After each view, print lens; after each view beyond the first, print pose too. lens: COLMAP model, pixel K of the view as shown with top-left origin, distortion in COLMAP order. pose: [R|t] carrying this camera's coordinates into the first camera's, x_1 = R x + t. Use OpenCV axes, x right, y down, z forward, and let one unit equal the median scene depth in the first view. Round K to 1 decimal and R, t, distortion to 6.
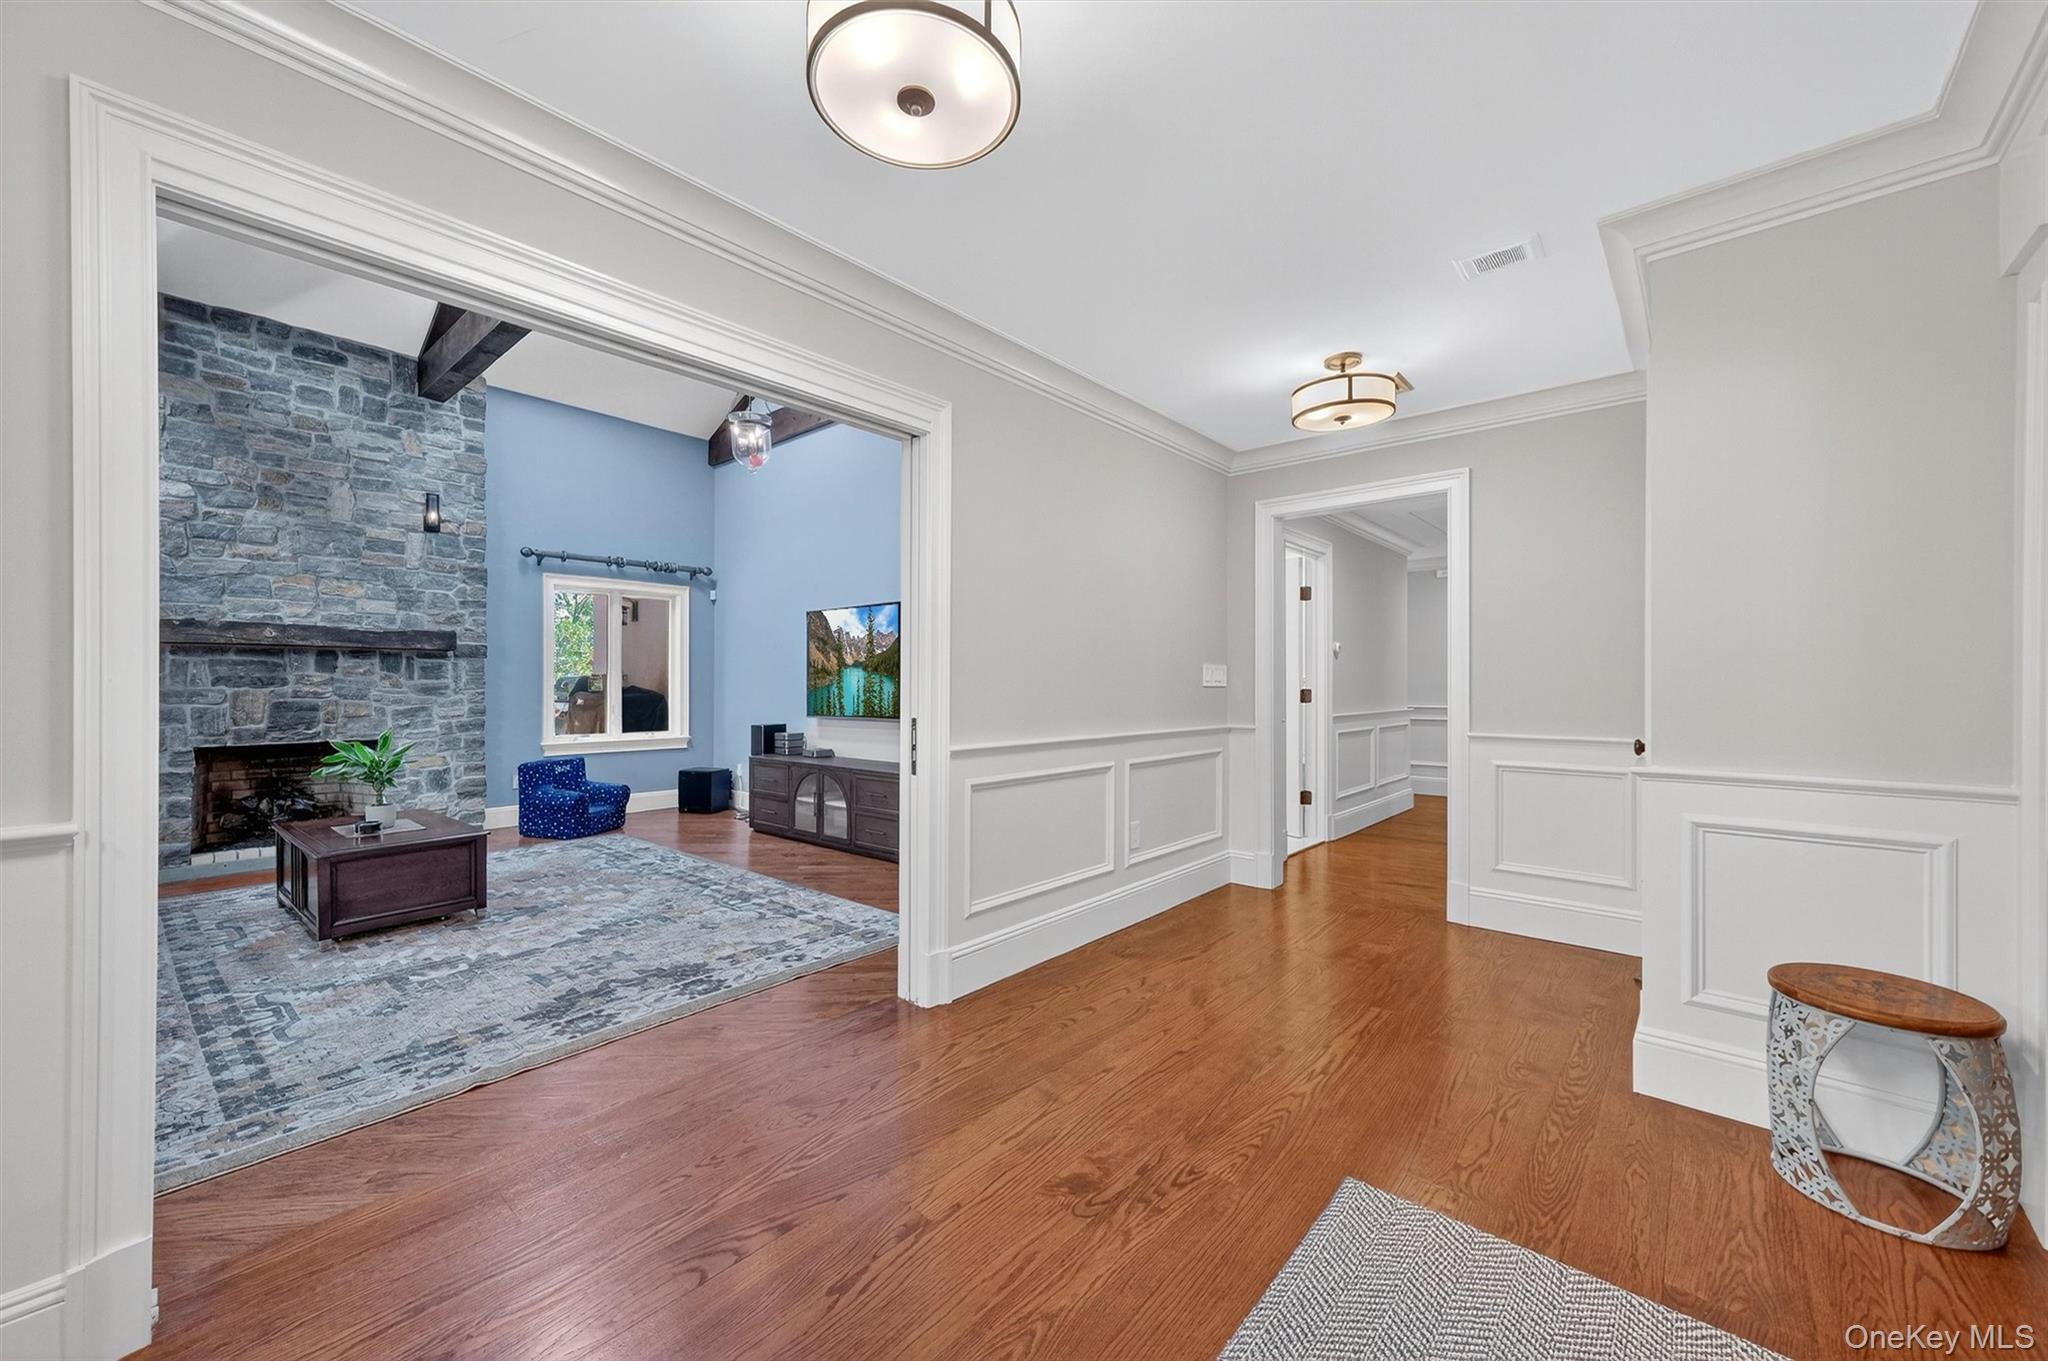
lens RADIAL K [[794.9, 0, 1021.7], [0, 794.9, 680.5], [0, 0, 1]] dist [0.014616, 0.000883]
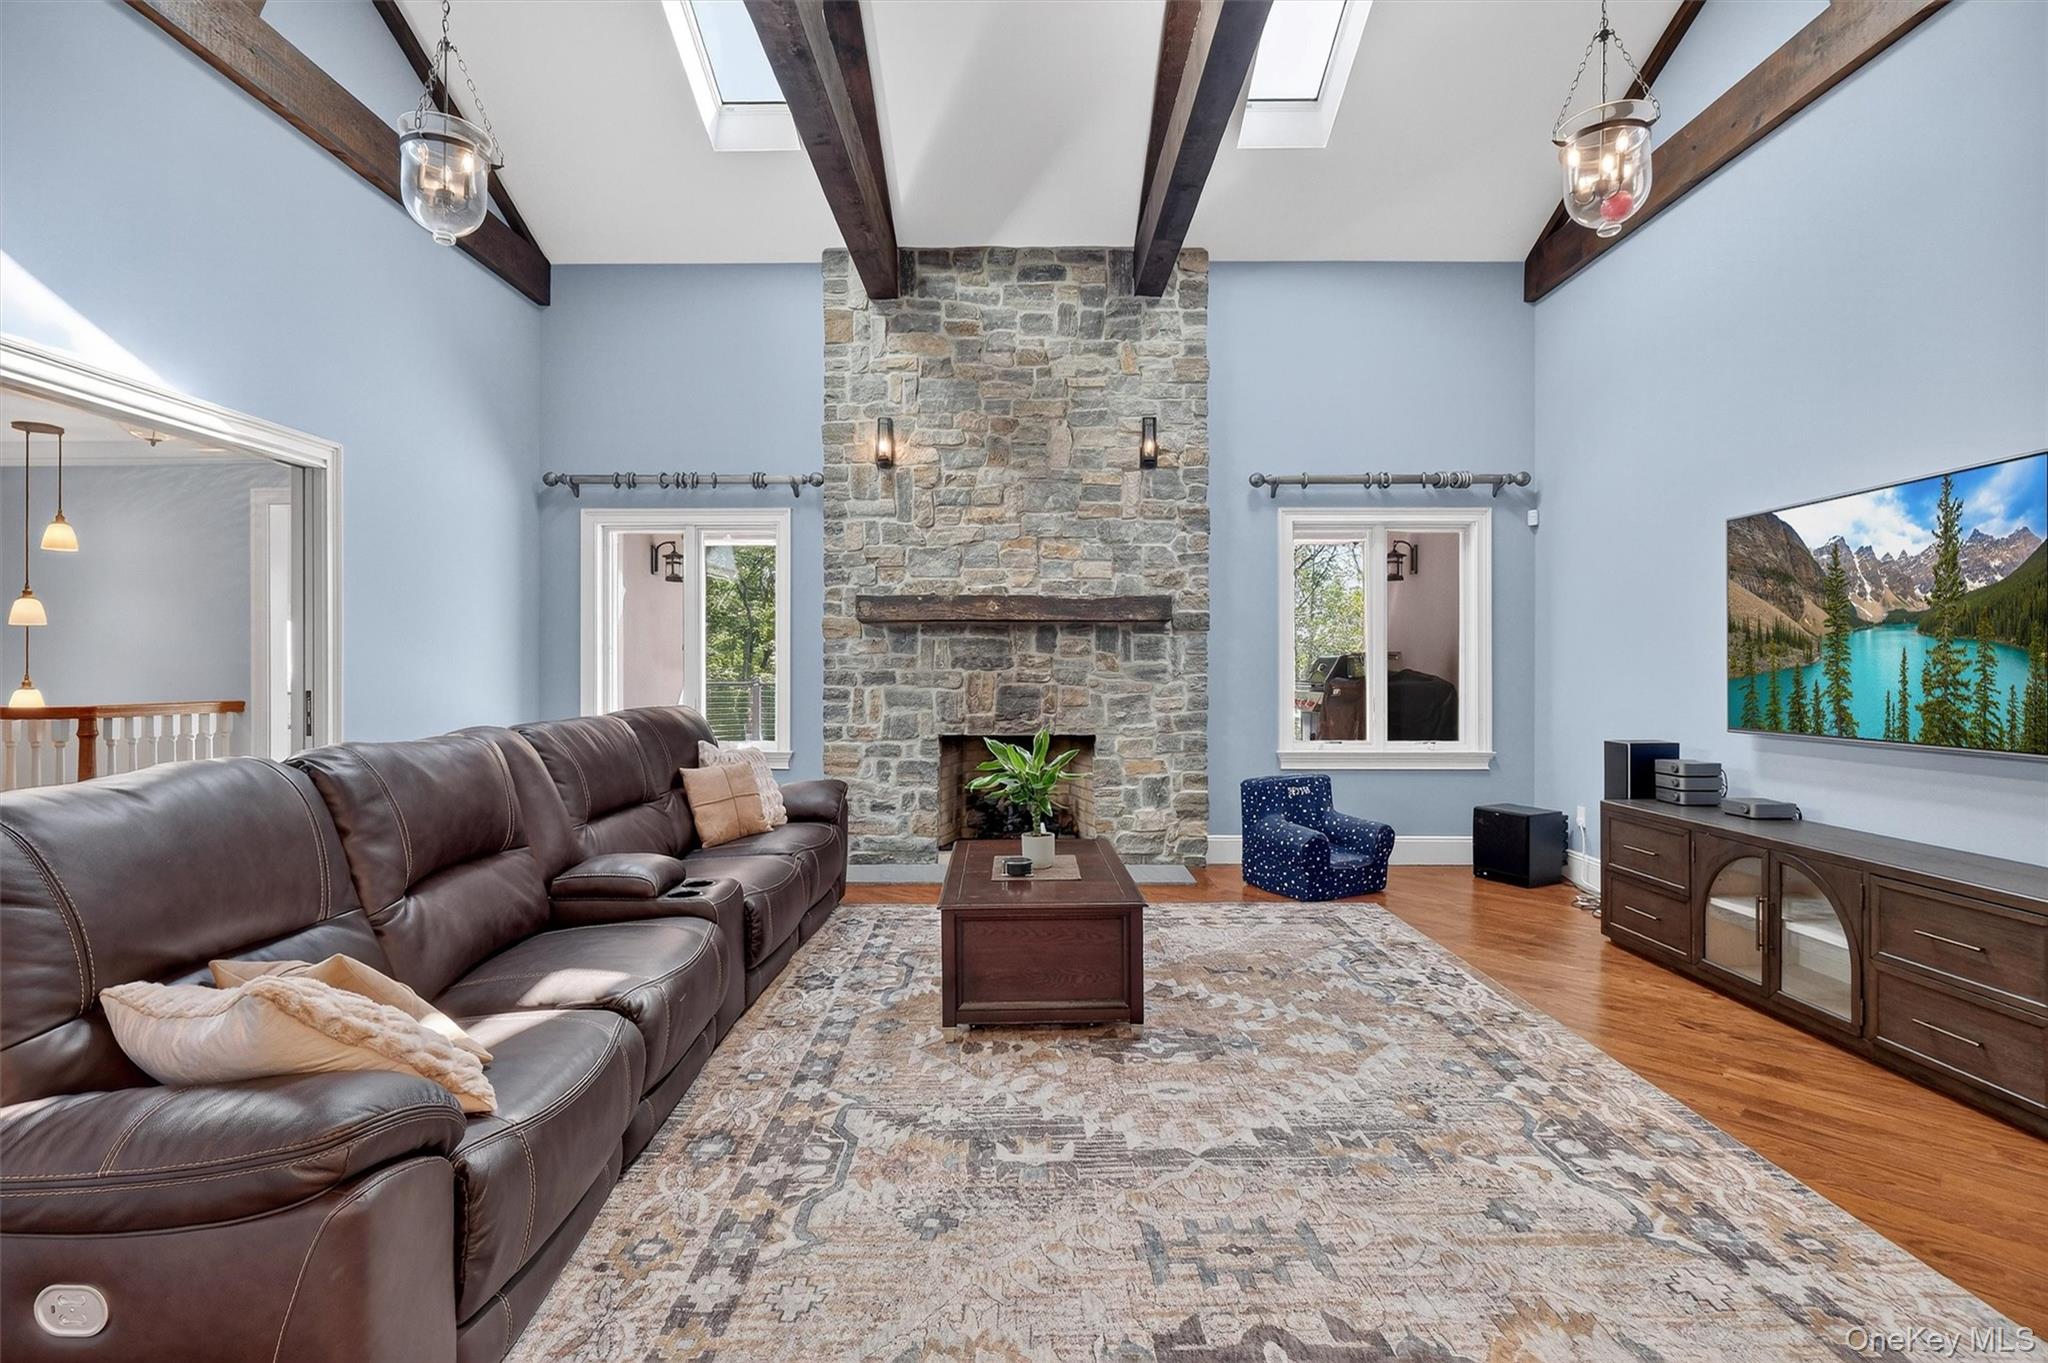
lens RADIAL K [[991.5, 0, 1011.6], [0, 991.5, 665.9], [0, 0, 1]] dist [0.002200, 0.004167]
pose [[0.651010, 0.000735, -0.759068, -0.108619], [0.001662, 0.999996, 0.002393, 0.001932], [0.759067, -0.002820, 0.651006, 0.307367]]
